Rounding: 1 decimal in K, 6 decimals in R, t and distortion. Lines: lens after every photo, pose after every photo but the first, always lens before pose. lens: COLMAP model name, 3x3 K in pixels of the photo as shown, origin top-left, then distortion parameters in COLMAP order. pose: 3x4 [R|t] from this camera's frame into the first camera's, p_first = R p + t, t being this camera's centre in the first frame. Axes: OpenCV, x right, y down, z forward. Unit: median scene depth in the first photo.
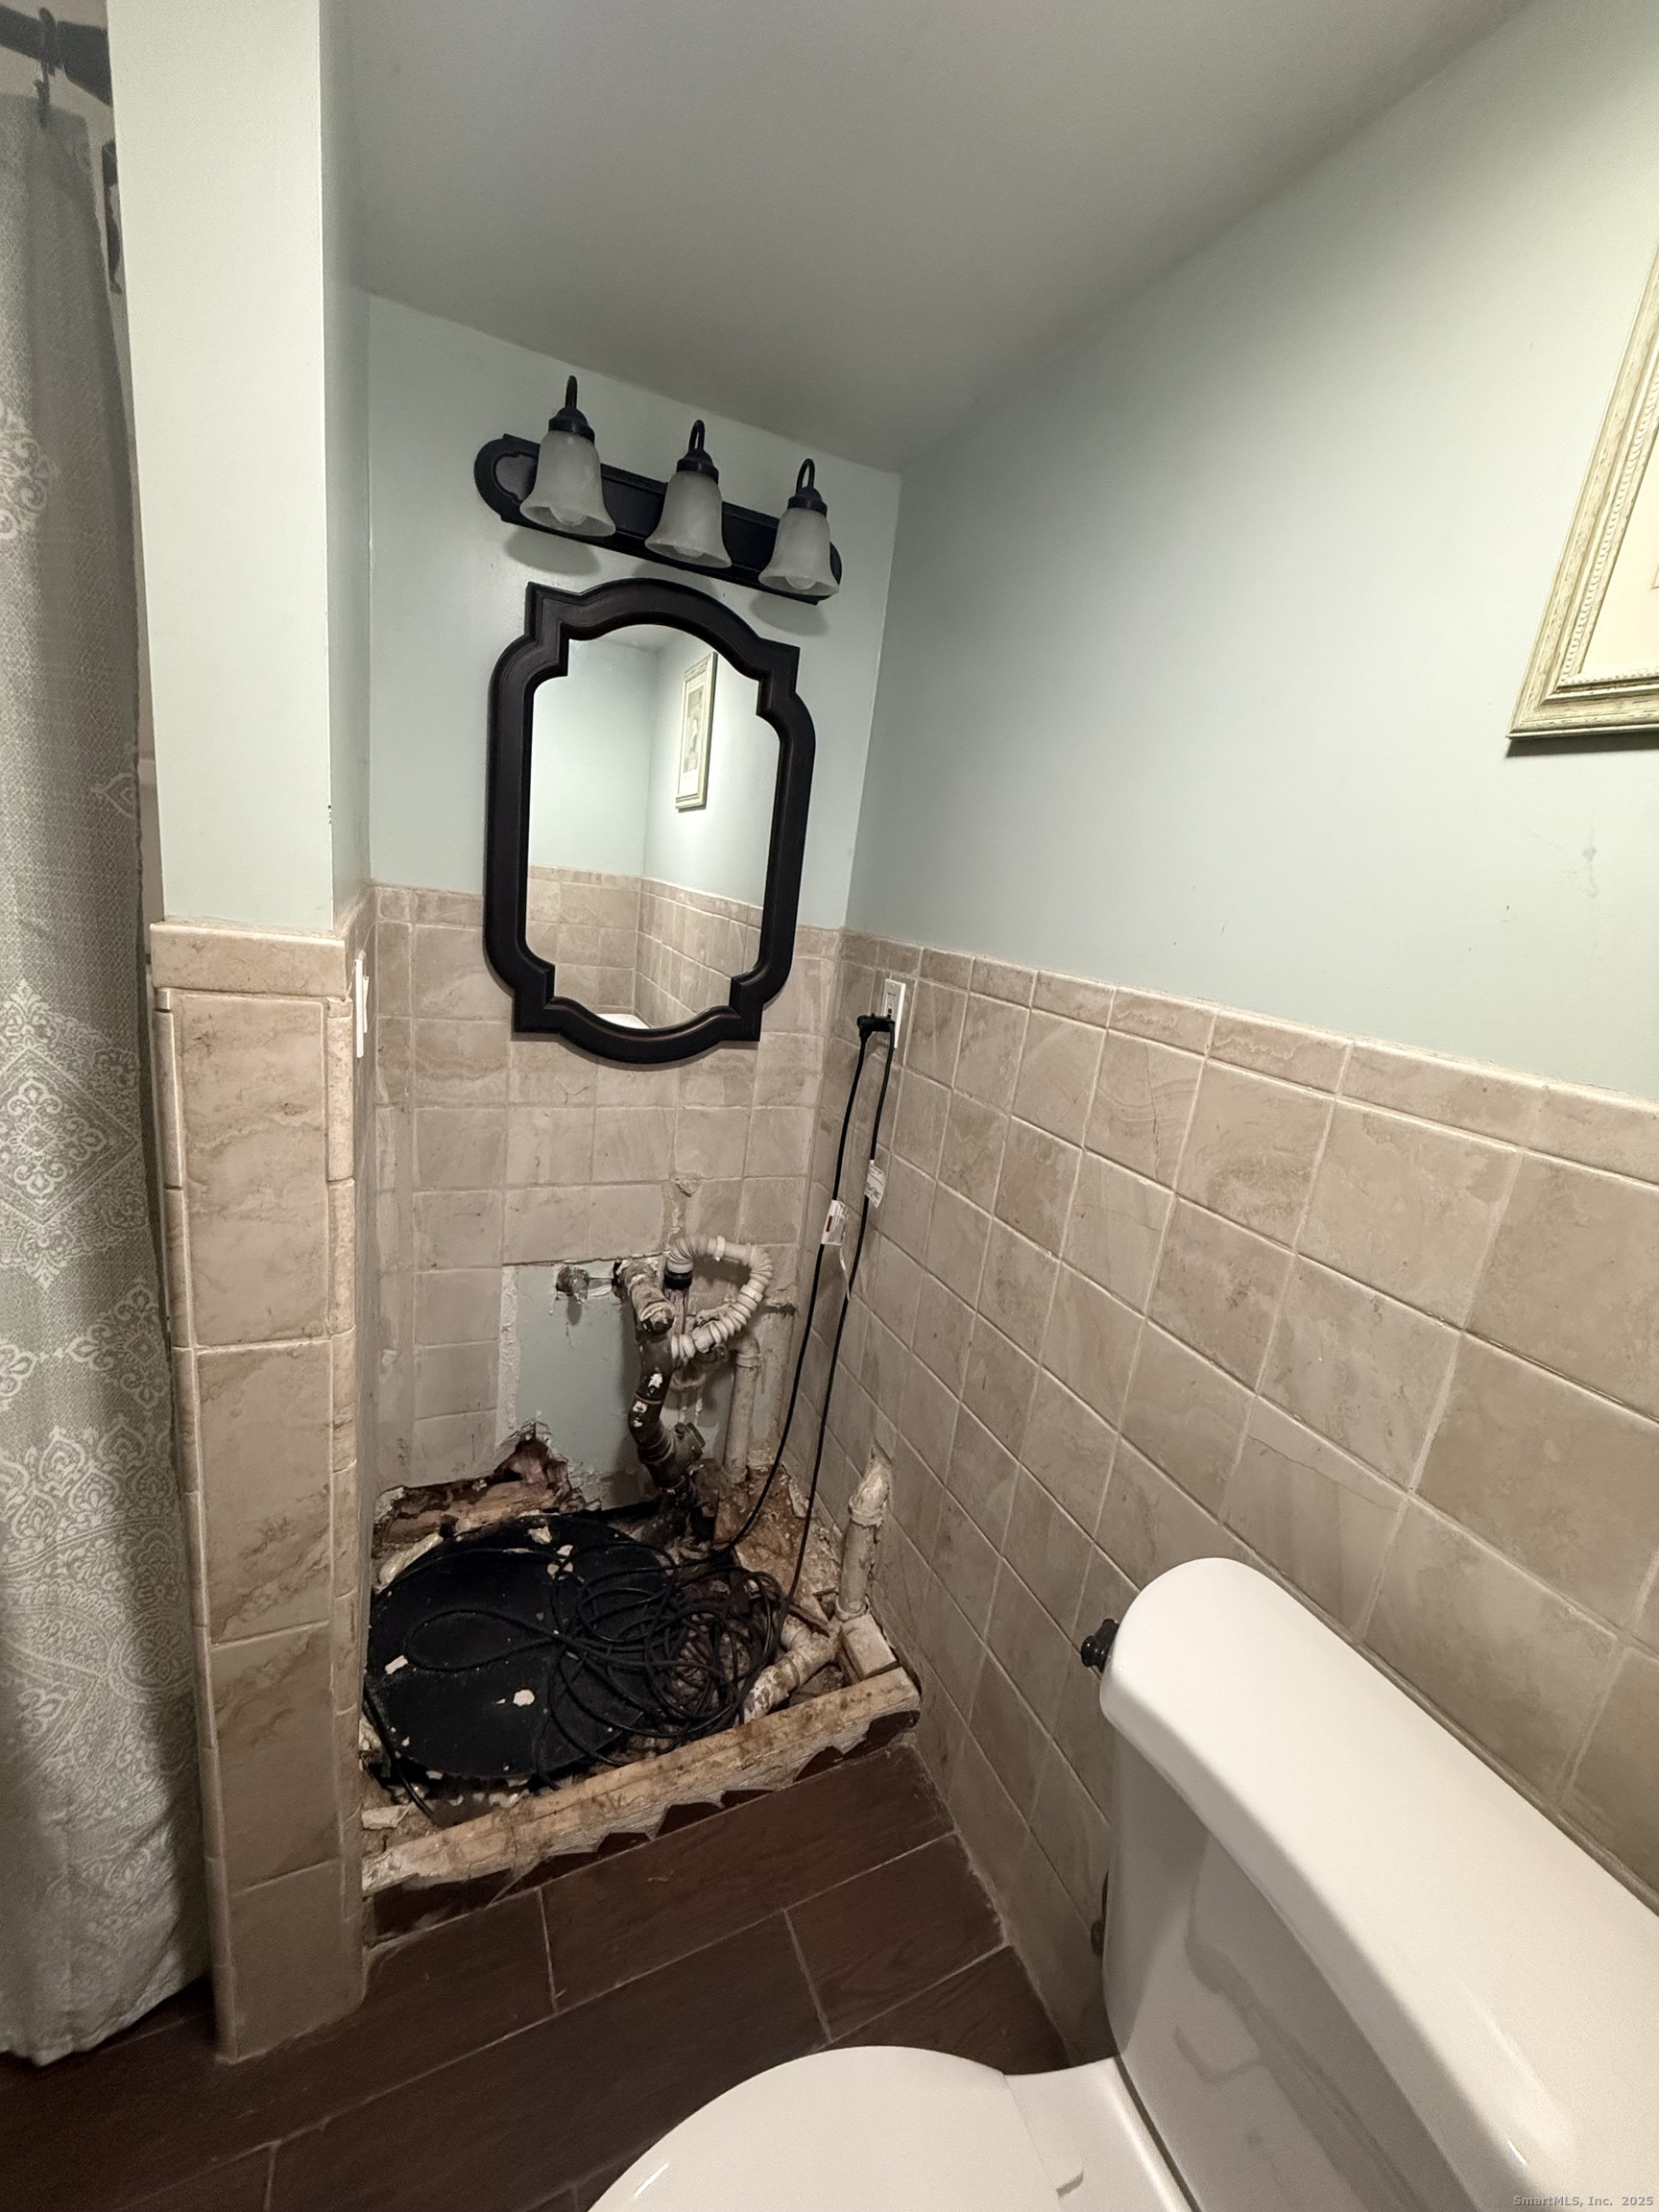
lens RADIAL K [[881.0, 0, 829.0], [0, 881.0, 1108.1], [0, 0, 1]] dist [0.000217, -0.000528]
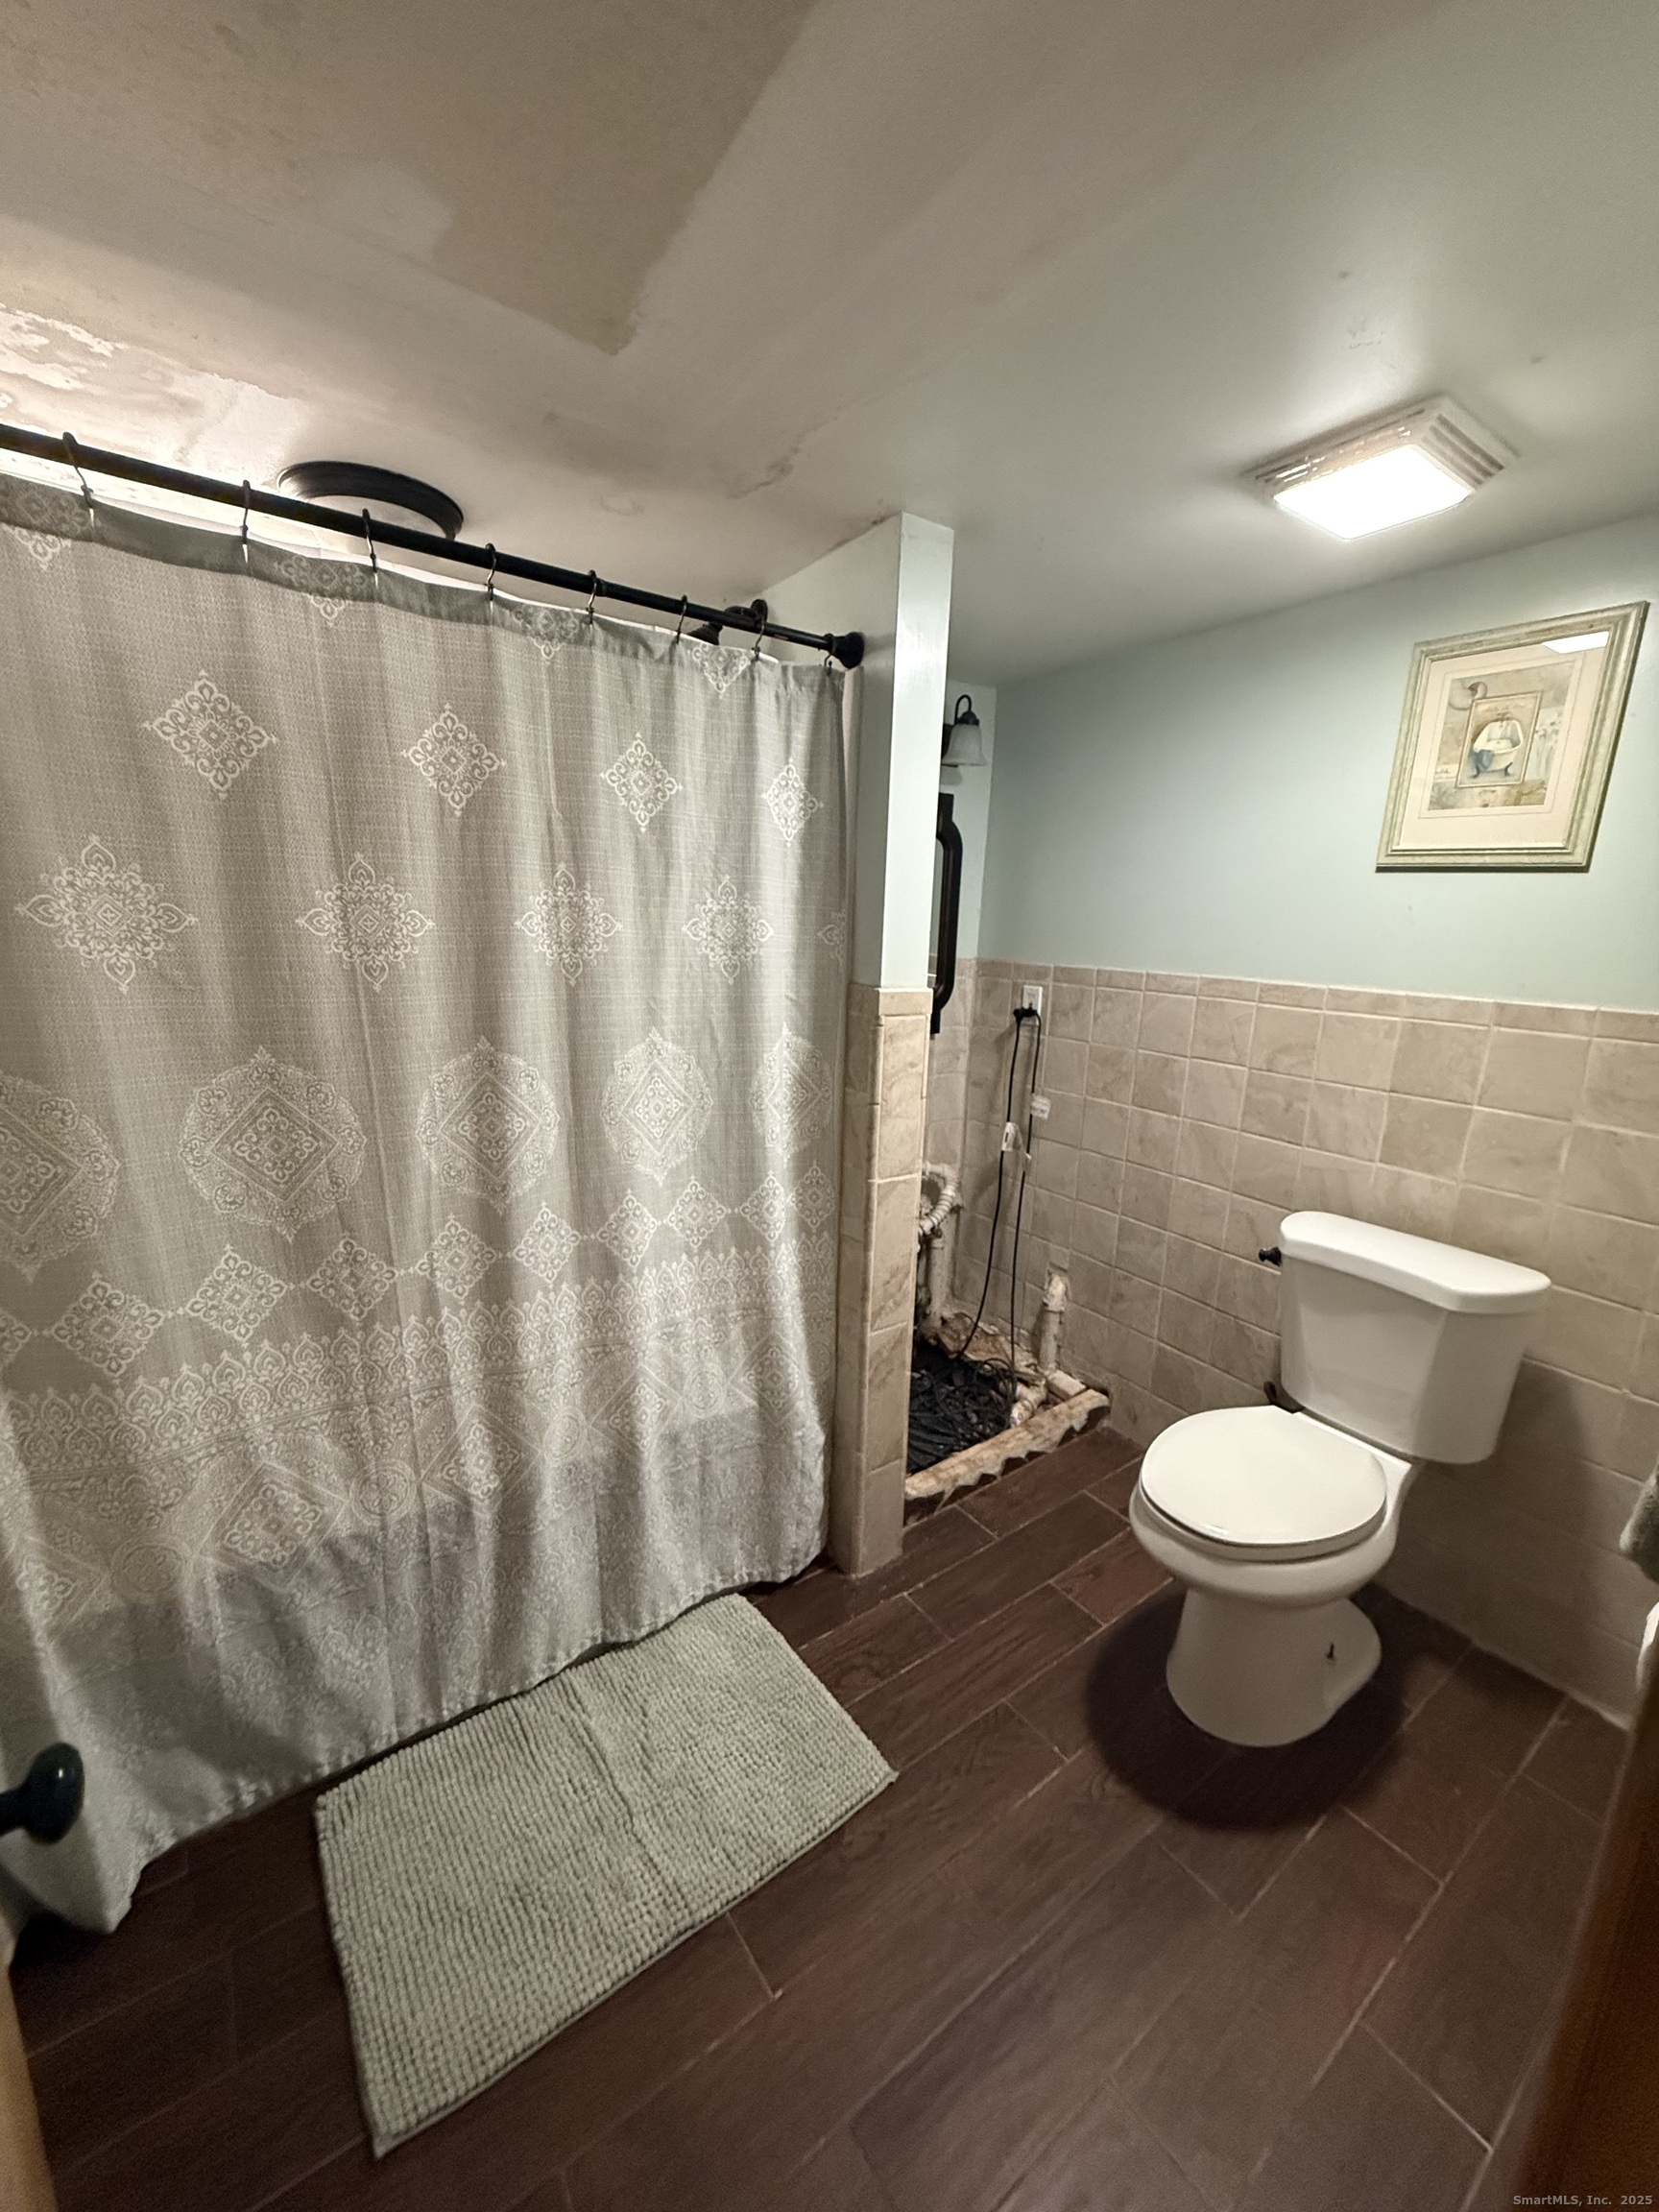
lens RADIAL K [[881.0, 0, 832.9], [0, 881.0, 1107.1], [0, 0, 1]] dist [0.000217, -0.000528]
pose [[0.979623, -0.125114, 0.157115, -0.757958], [0.127943, 0.991749, -0.007986, 0.063461], [-0.154820, 0.027925, 0.987548, -0.764215]]
